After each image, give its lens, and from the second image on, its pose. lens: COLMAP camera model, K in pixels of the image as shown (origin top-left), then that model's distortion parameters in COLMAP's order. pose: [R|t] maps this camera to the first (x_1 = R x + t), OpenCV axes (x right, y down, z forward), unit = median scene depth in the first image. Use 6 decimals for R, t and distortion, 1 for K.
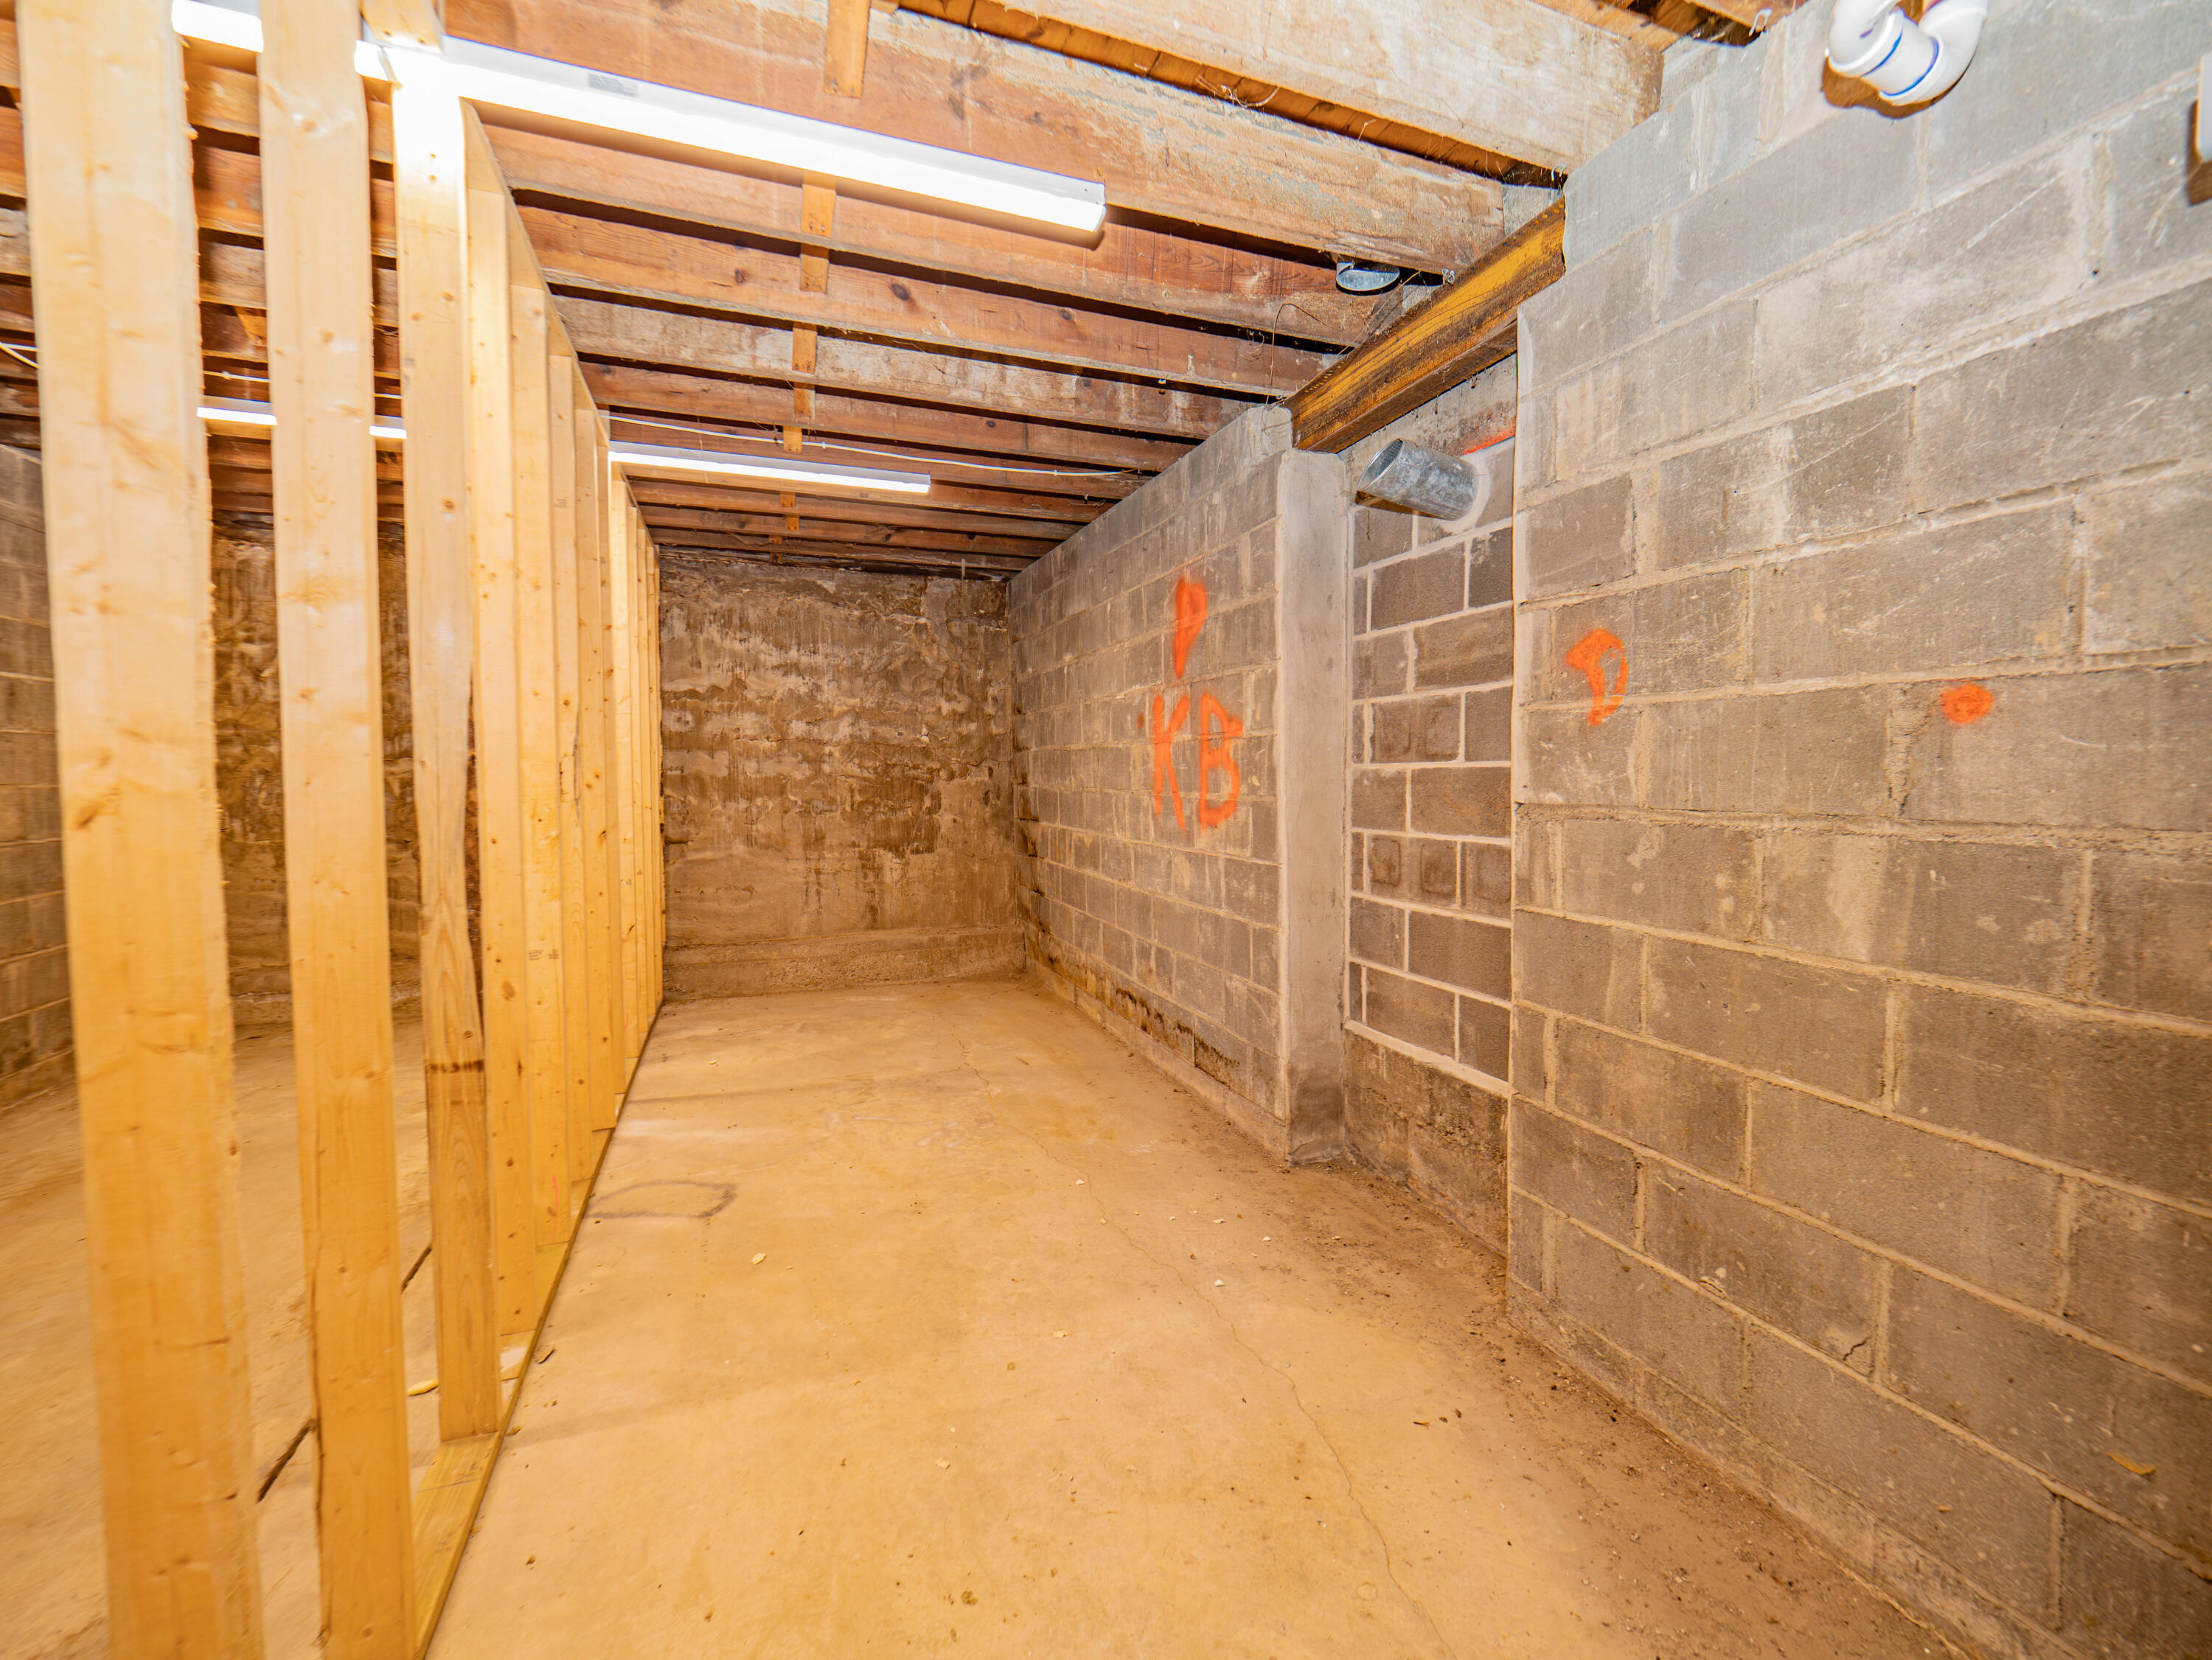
lens RADIAL K [[915.3, 0, 1100.8], [0, 915.3, 821.5], [0, 0, 1]] dist [-0.002722, -0.000652]
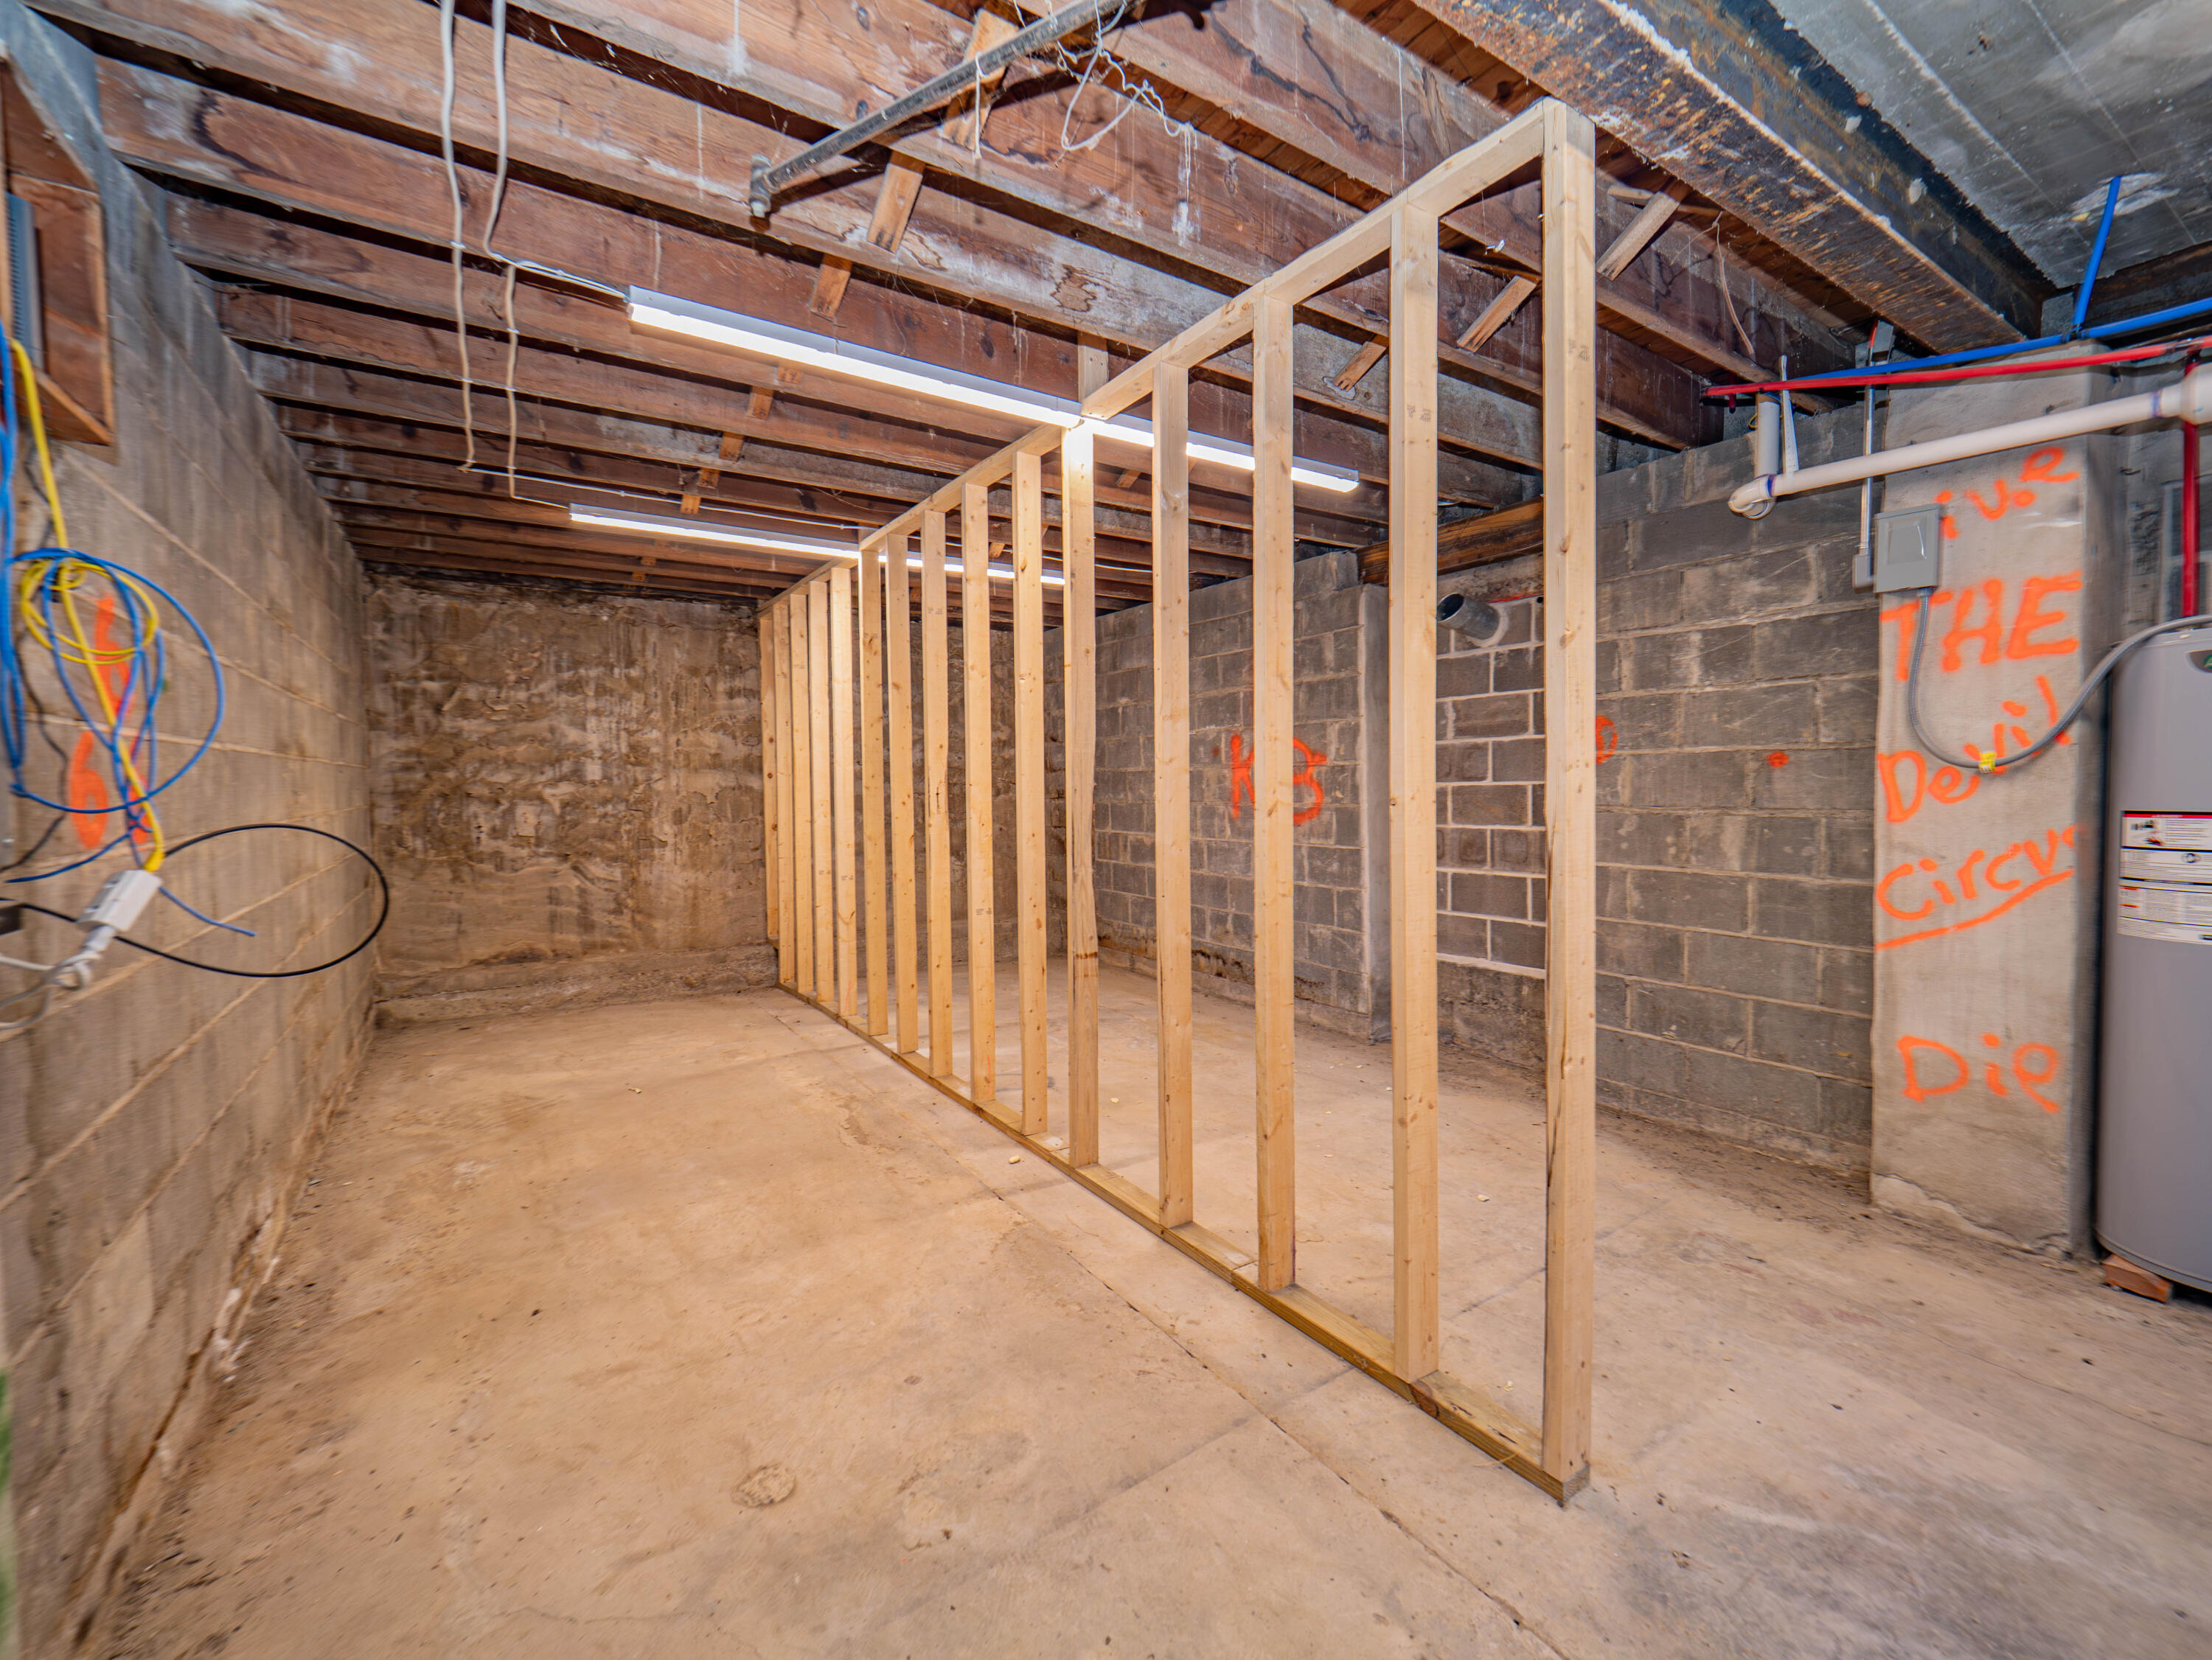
lens RADIAL K [[922.1, 0, 1098.9], [0, 922.1, 821.1], [0, 0, 1]] dist [0.013614, -0.010536]
pose [[0.976307, -0.016775, 0.215737, -0.694669], [0.020063, 0.999713, -0.013061, 0.015570], [-0.215456, 0.017080, 0.976364, -0.522640]]
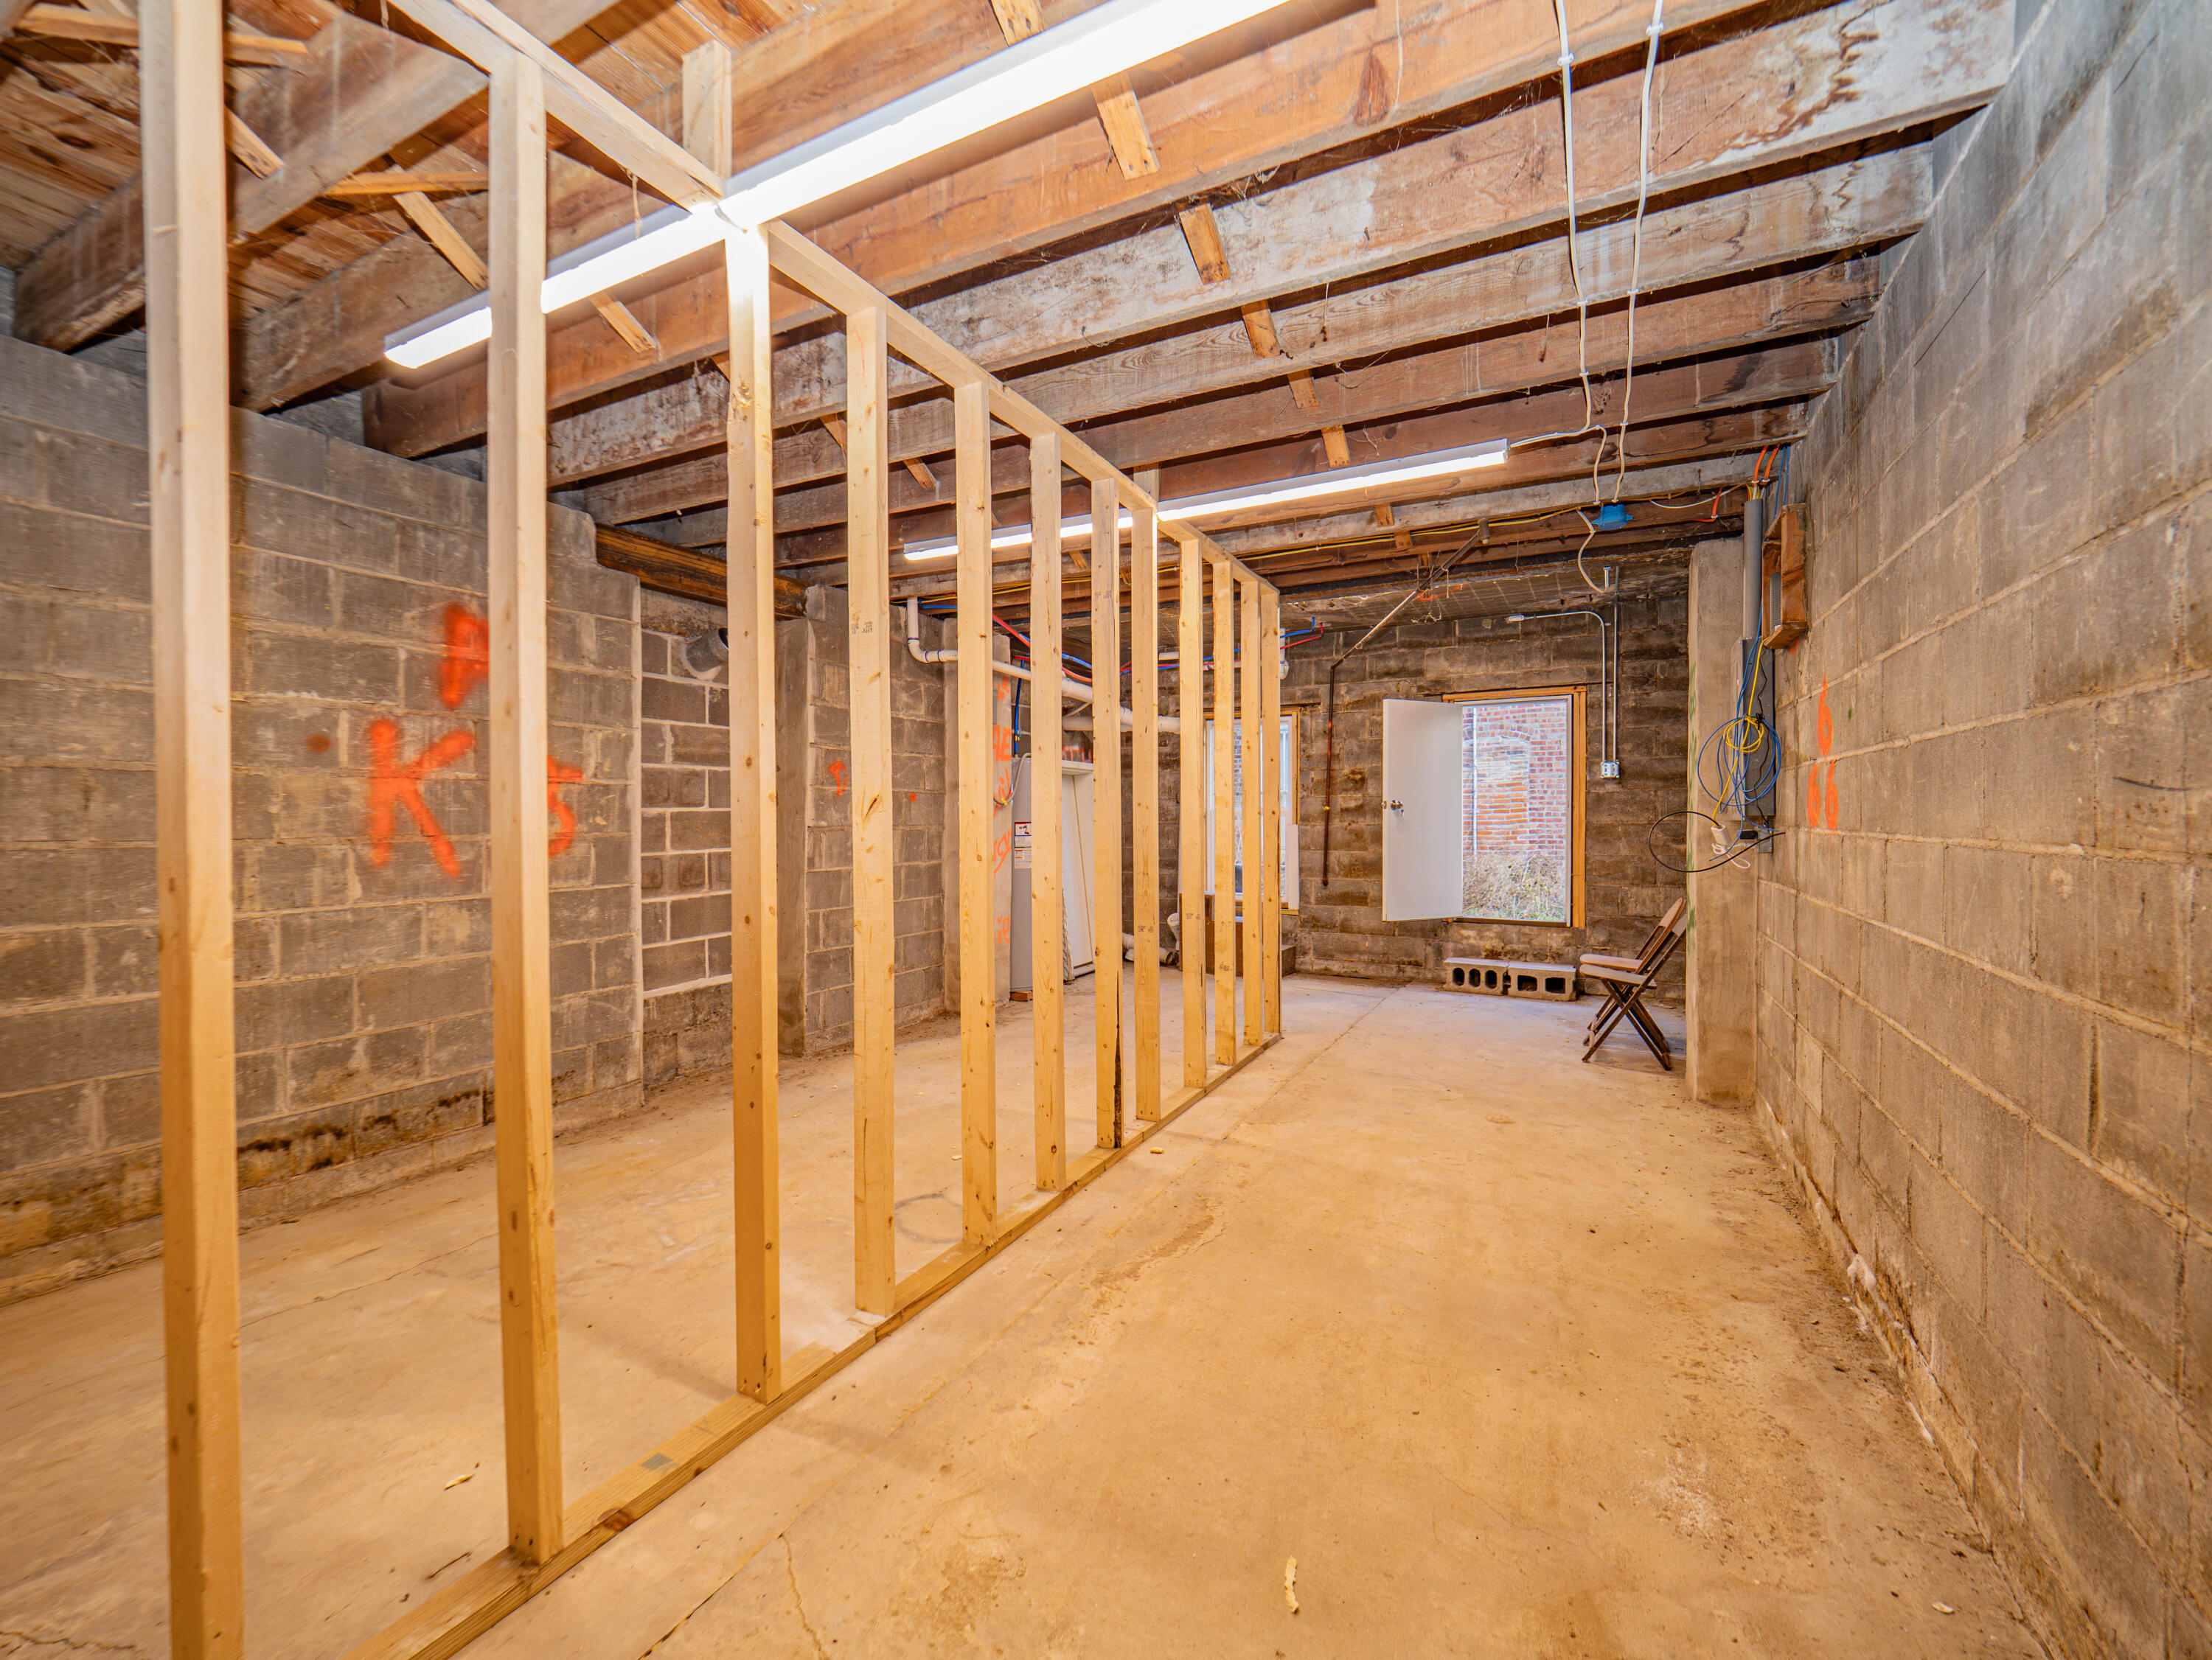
lens RADIAL K [[922.1, 0, 1098.9], [0, 922.1, 821.1], [0, 0, 1]] dist [0.013614, -0.010536]
pose [[-0.659377, -0.001324, 0.751811, -1.492649], [0.044831, 0.998150, 0.041077, -0.080692], [-0.750475, 0.060790, -0.658098, 1.641923]]
